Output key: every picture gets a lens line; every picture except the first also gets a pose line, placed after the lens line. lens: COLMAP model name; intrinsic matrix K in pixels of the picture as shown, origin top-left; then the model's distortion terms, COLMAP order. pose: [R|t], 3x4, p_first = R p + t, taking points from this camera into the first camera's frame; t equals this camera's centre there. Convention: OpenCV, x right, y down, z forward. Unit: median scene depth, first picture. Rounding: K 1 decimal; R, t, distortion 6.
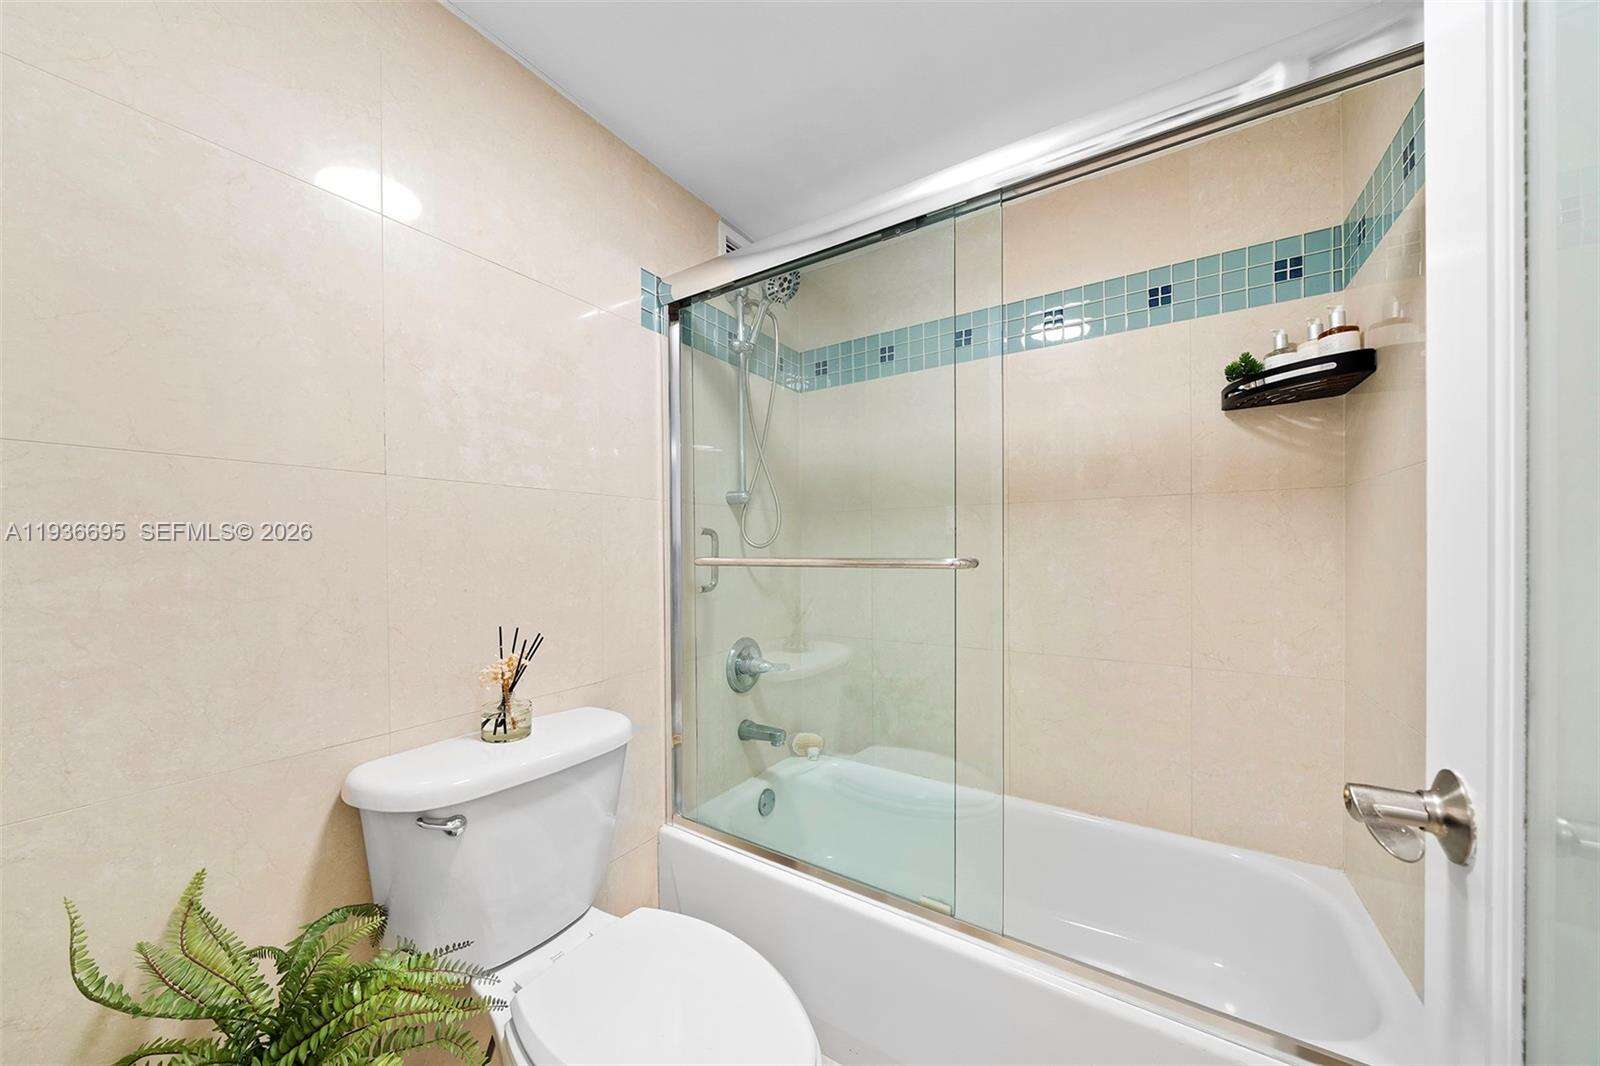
lens RADIAL K [[549.8, 0, 799.4], [0, 549.8, 555.0], [0, 0, 1]] dist [-0.001752, -0.000035]
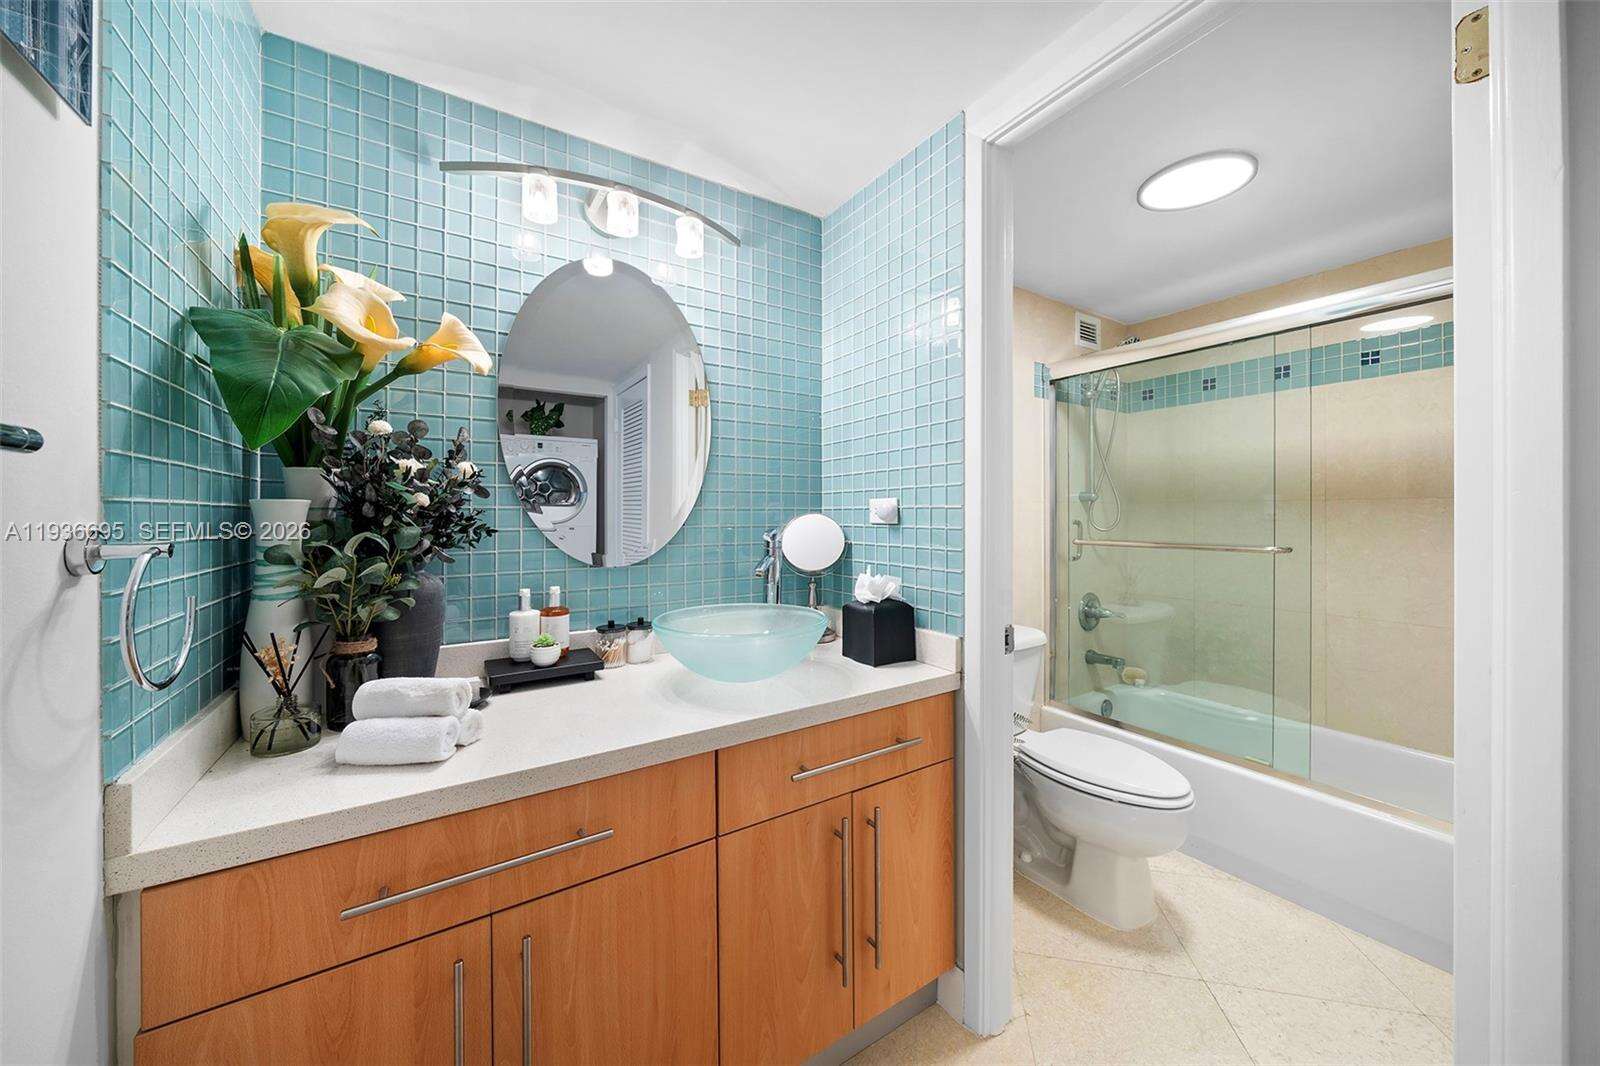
lens RADIAL K [[561.0, 0, 799.7], [0, 561.0, 514.2], [0, 0, 1]] dist [-0.002225, -0.000250]
pose [[0.911142, 0.003545, -0.412077, -0.218058], [-0.004646, 0.999988, -0.001672, -0.057358], [0.412066, 0.003438, 0.911147, -0.757238]]
